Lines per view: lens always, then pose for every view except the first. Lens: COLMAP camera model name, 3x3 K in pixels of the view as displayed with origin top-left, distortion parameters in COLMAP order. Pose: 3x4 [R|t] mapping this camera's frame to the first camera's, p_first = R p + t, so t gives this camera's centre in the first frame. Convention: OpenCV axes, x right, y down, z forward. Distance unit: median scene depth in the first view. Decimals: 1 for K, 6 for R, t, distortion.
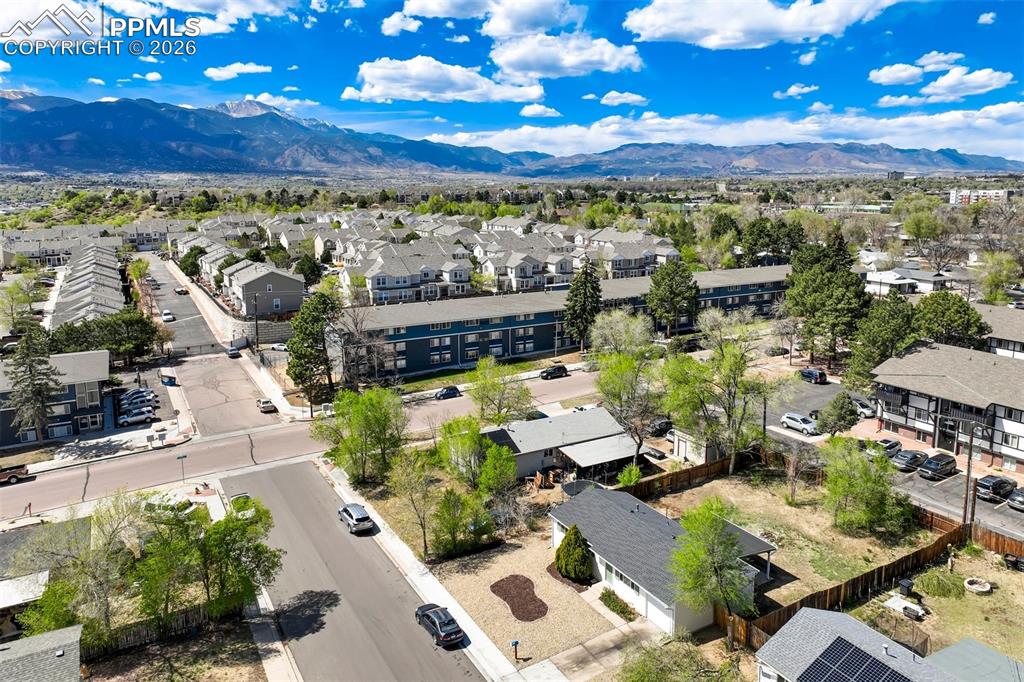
lens RADIAL K [[717.8, 0, 511.0], [0, 717.8, 304.2], [0, 0, 1]] dist [0.003056, 0.006787]
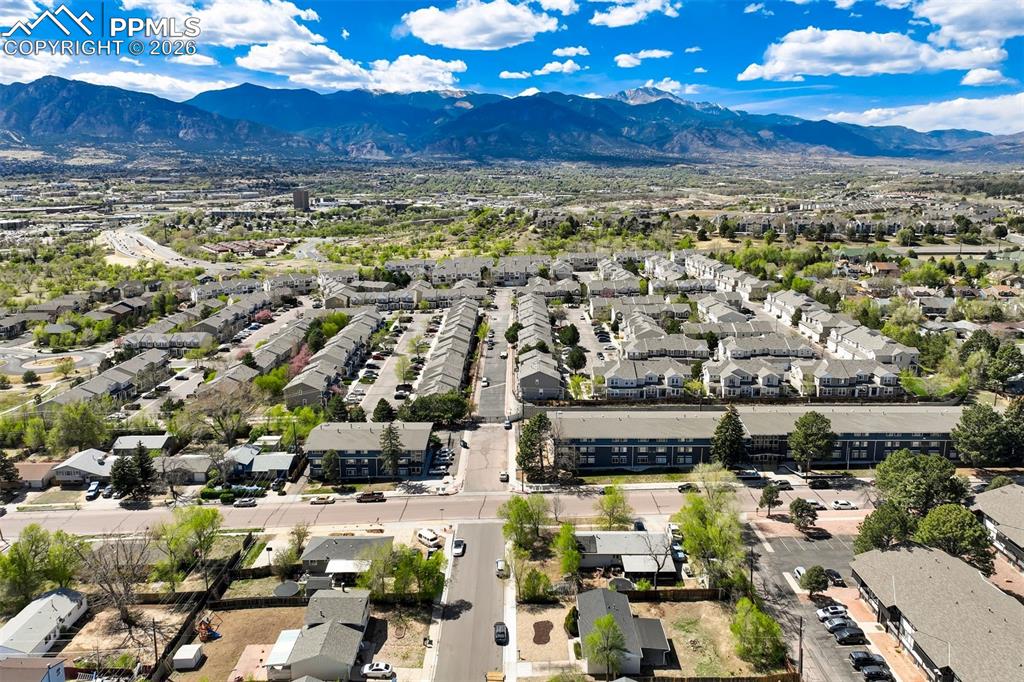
lens RADIAL K [[717.8, 0, 511.0], [0, 717.8, 304.2], [0, 0, 1]] dist [0.003056, 0.006787]
pose [[0.867103, 0.092419, -0.489480, 0.299647], [-0.079754, 0.995719, 0.046719, -0.220427], [0.491702, -0.001472, 0.870762, -0.302705]]
